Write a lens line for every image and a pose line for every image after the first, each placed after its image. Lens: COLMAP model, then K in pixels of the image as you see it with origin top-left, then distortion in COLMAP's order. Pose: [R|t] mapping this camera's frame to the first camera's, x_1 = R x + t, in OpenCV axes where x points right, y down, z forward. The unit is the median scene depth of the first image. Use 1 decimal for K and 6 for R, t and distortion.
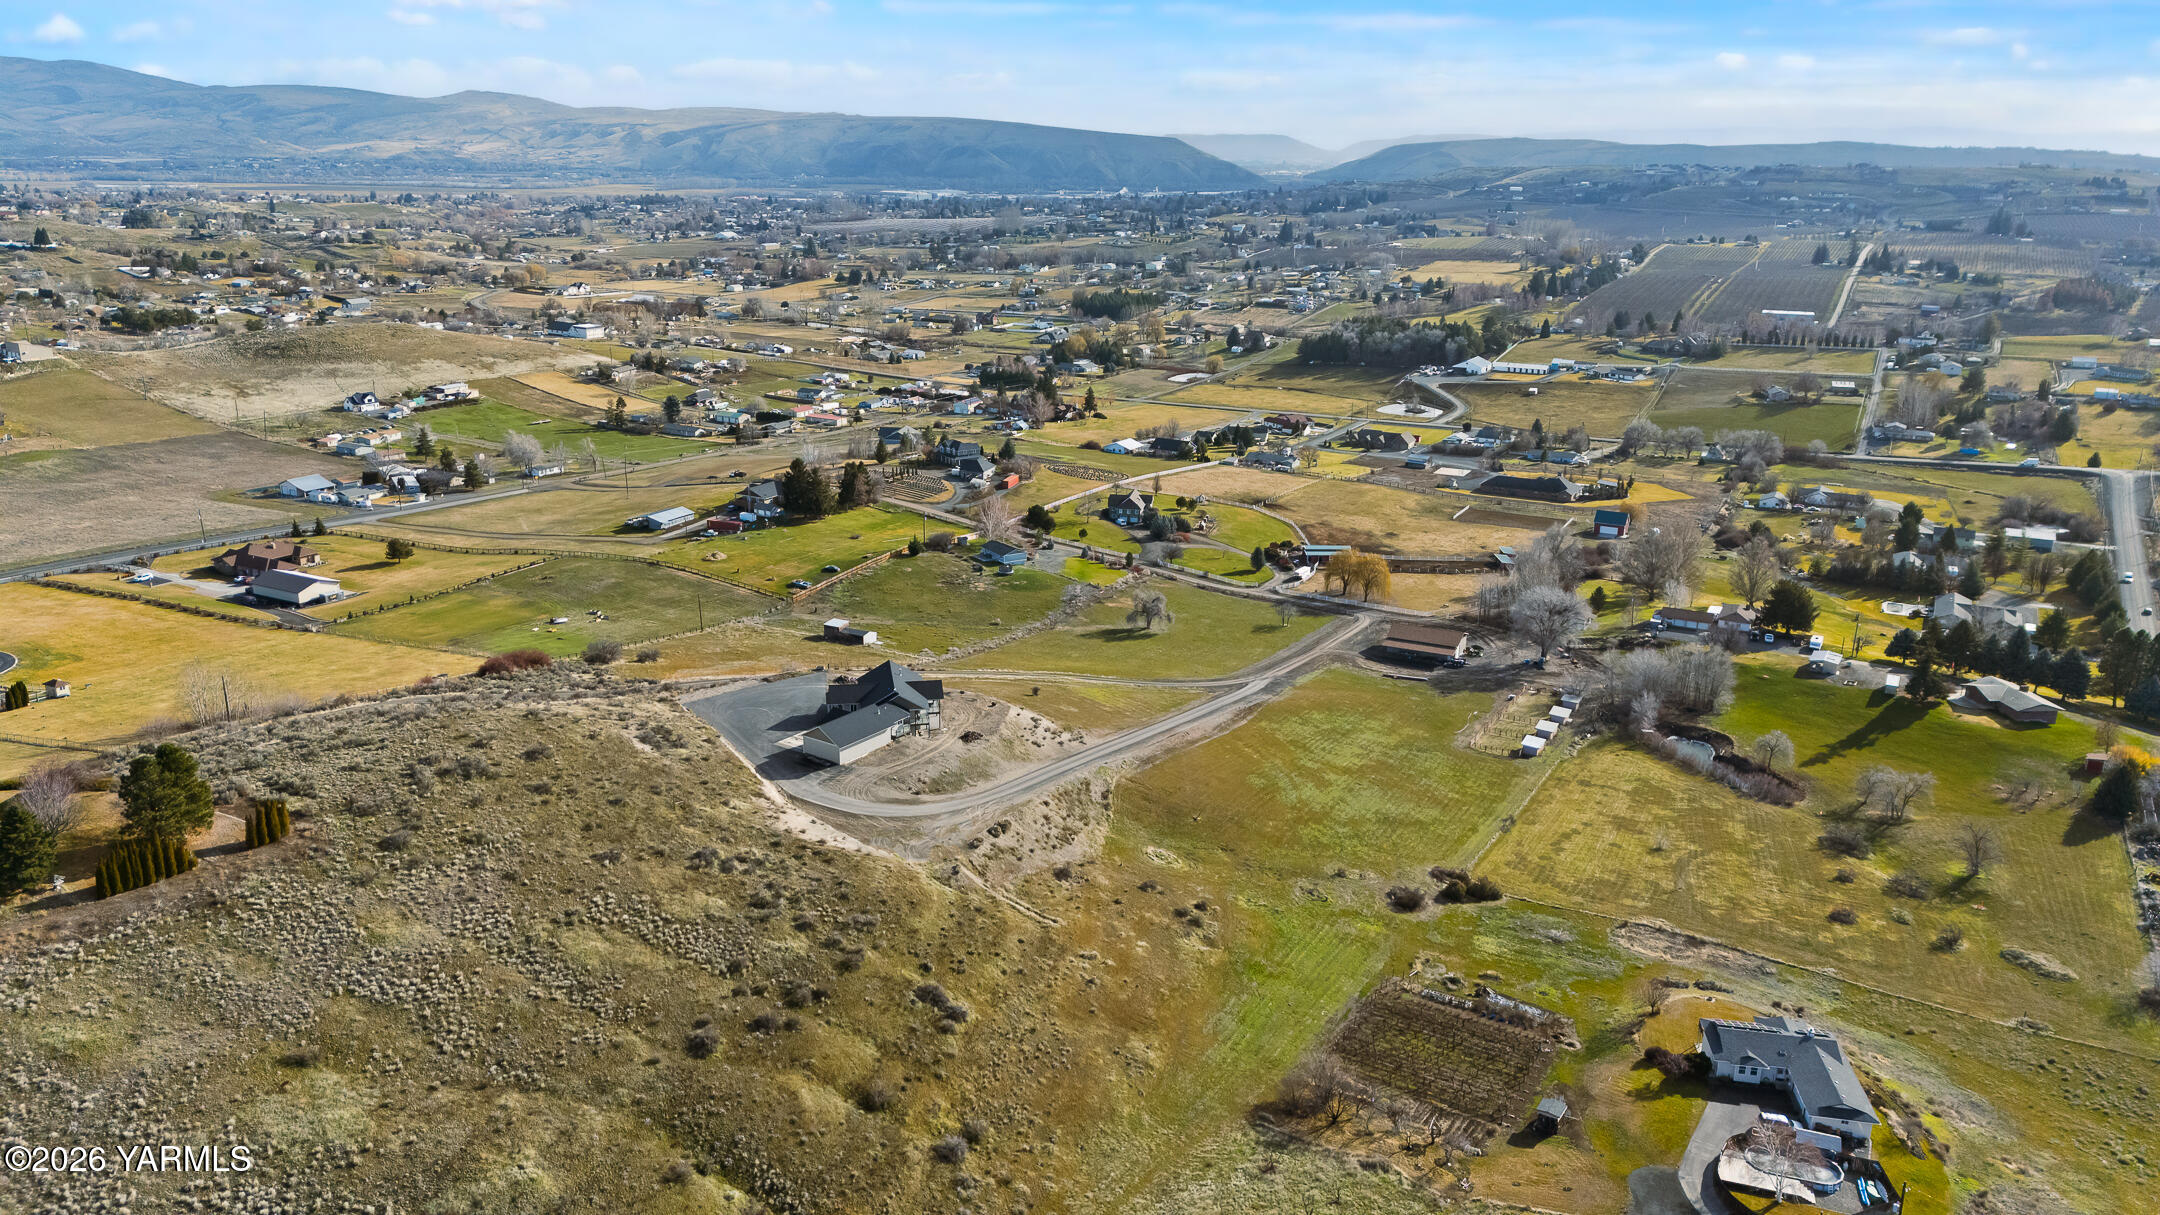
lens RADIAL K [[1561.0, 0, 1080.0], [0, 1561.0, 607.5], [0, 0, 1]] dist [0.096236, -0.093586]
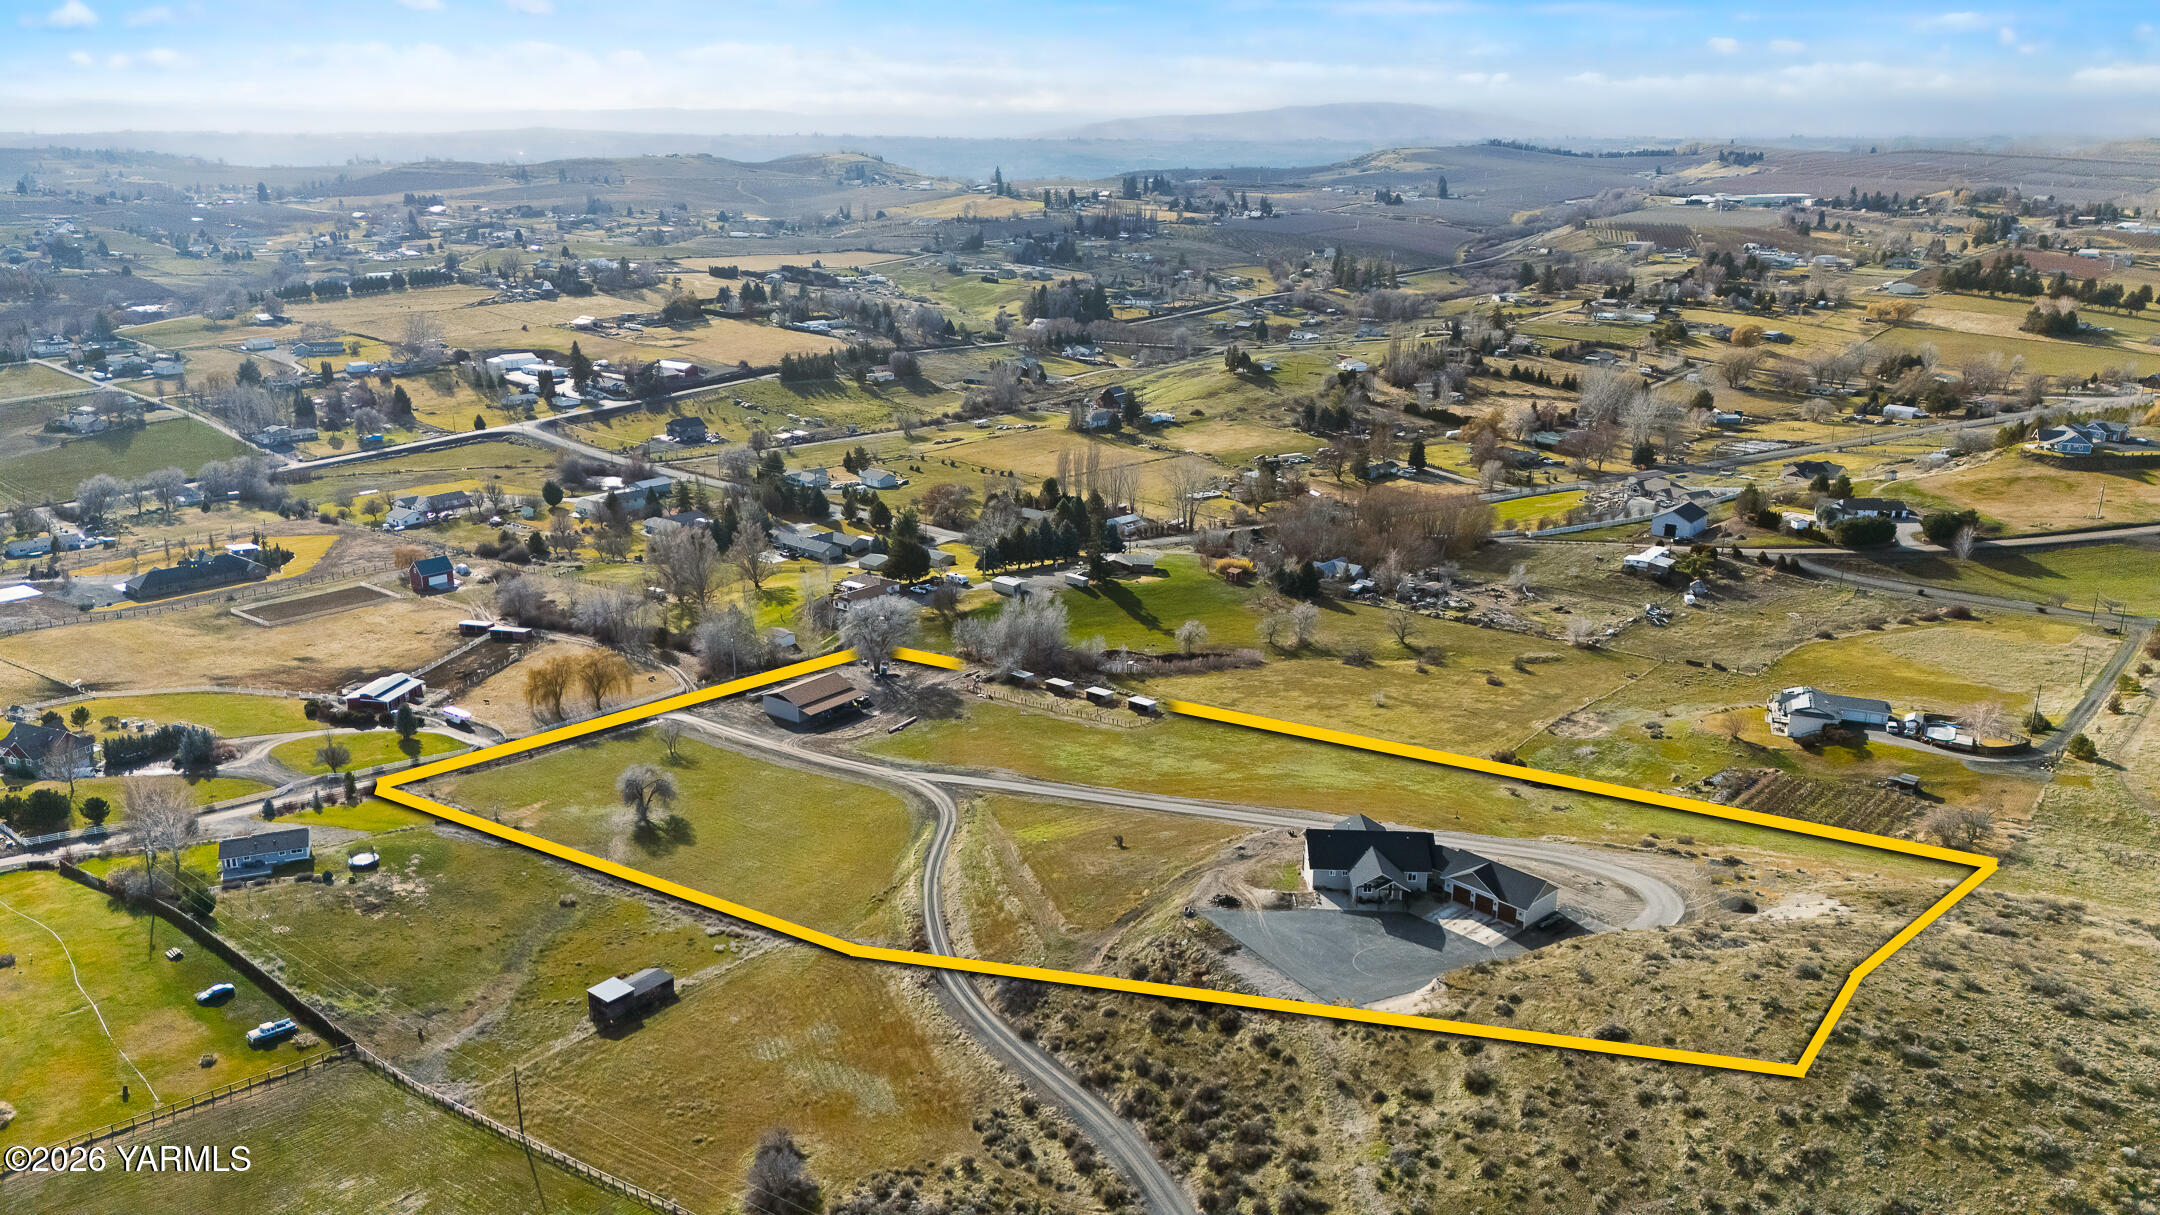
lens RADIAL K [[1561.0, 0, 1080.0], [0, 1561.0, 607.5], [0, 0, 1]] dist [0.096236, -0.093586]
pose [[0.209645, -0.285670, 0.935116, -0.666259], [0.289487, 0.931626, 0.219704, -0.209889], [-0.933941, 0.224644, 0.278009, 0.731751]]
